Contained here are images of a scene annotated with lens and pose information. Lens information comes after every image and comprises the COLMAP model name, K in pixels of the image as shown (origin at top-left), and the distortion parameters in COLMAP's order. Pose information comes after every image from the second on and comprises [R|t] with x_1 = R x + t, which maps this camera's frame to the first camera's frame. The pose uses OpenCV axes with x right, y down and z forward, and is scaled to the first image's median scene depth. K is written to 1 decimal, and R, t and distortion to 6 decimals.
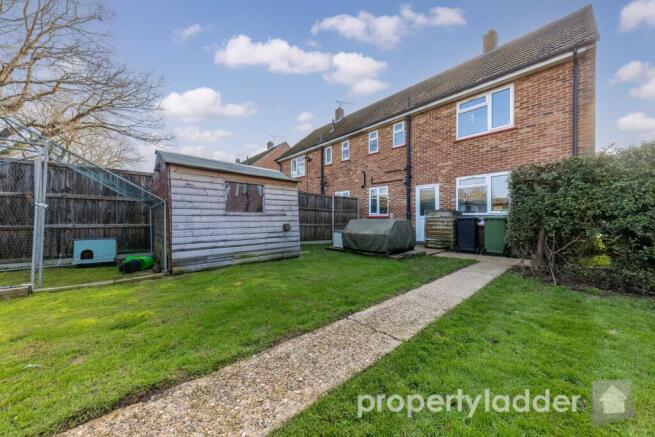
lens RADIAL K [[228.7, 0, 327.5], [0, 228.7, 218.5], [0, 0, 1]] dist [-0.002529, -0.000166]
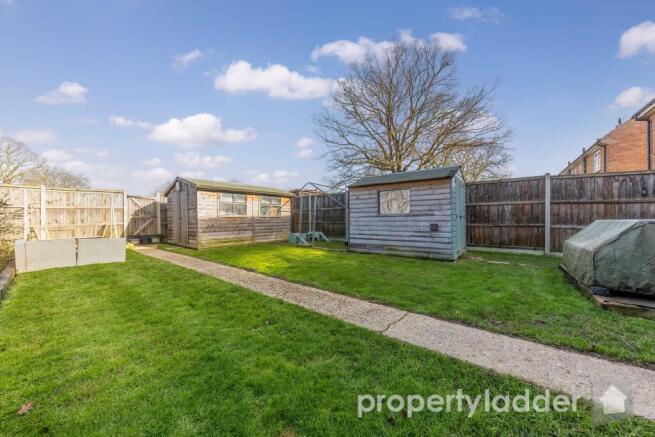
lens RADIAL K [[228.7, 0, 327.5], [0, 228.7, 218.5], [0, 0, 1]] dist [-0.002529, -0.000166]
pose [[0.161640, -0.001953, -0.986848, 0.871604], [0.009492, 0.999955, -0.000424, -0.003945], [0.986804, -0.009299, 0.161652, 0.496168]]
